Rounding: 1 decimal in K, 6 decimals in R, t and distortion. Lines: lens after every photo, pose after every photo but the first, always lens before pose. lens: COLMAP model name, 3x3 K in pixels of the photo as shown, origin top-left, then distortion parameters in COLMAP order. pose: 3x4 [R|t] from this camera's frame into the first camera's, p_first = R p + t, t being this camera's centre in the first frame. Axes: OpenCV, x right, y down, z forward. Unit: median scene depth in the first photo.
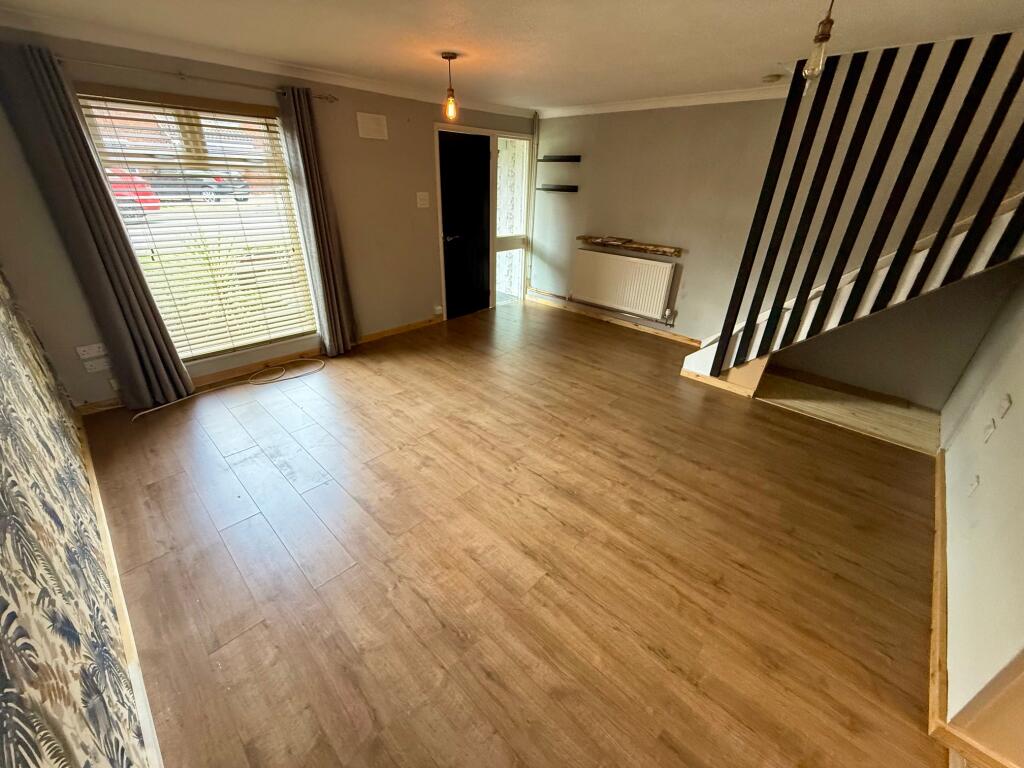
lens RADIAL K [[409.0, 0, 509.5], [0, 409.0, 383.0], [0, 0, 1]] dist [-0.000060, -0.000046]
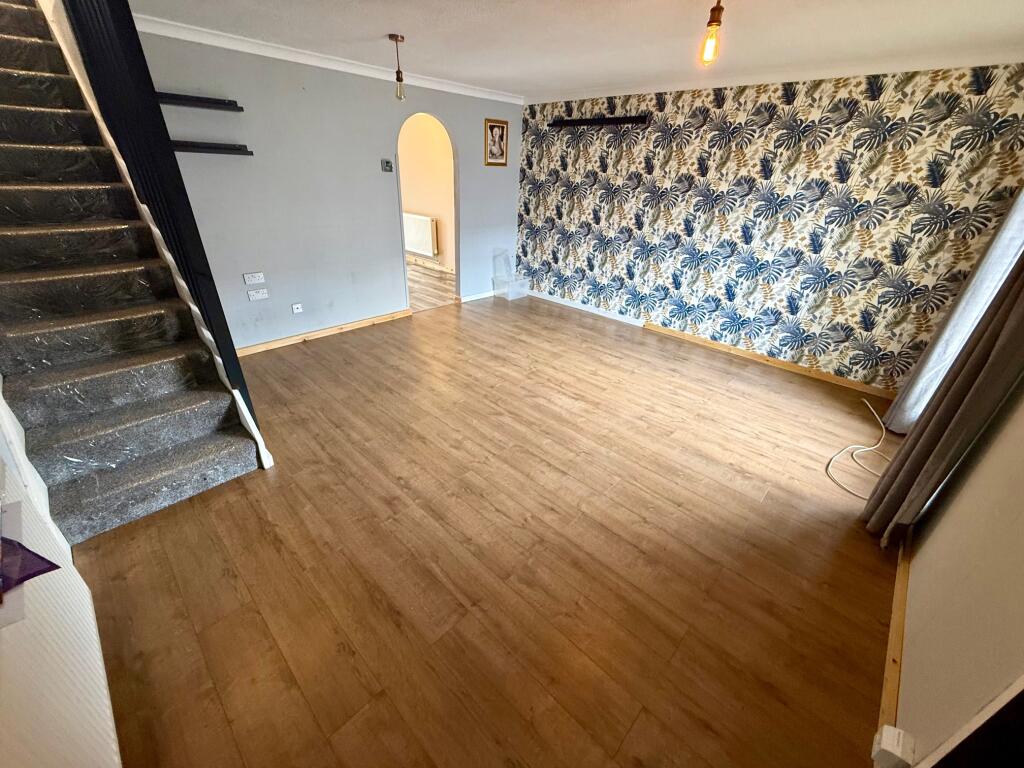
lens RADIAL K [[409.0, 0, 509.5], [0, 409.0, 383.0], [0, 0, 1]] dist [-0.000060, -0.000046]
pose [[-0.997648, -0.061044, -0.031182, 0.123938], [-0.060957, 0.582006, 0.810896, -0.873103], [-0.031352, 0.810890, -0.584358, 1.773065]]
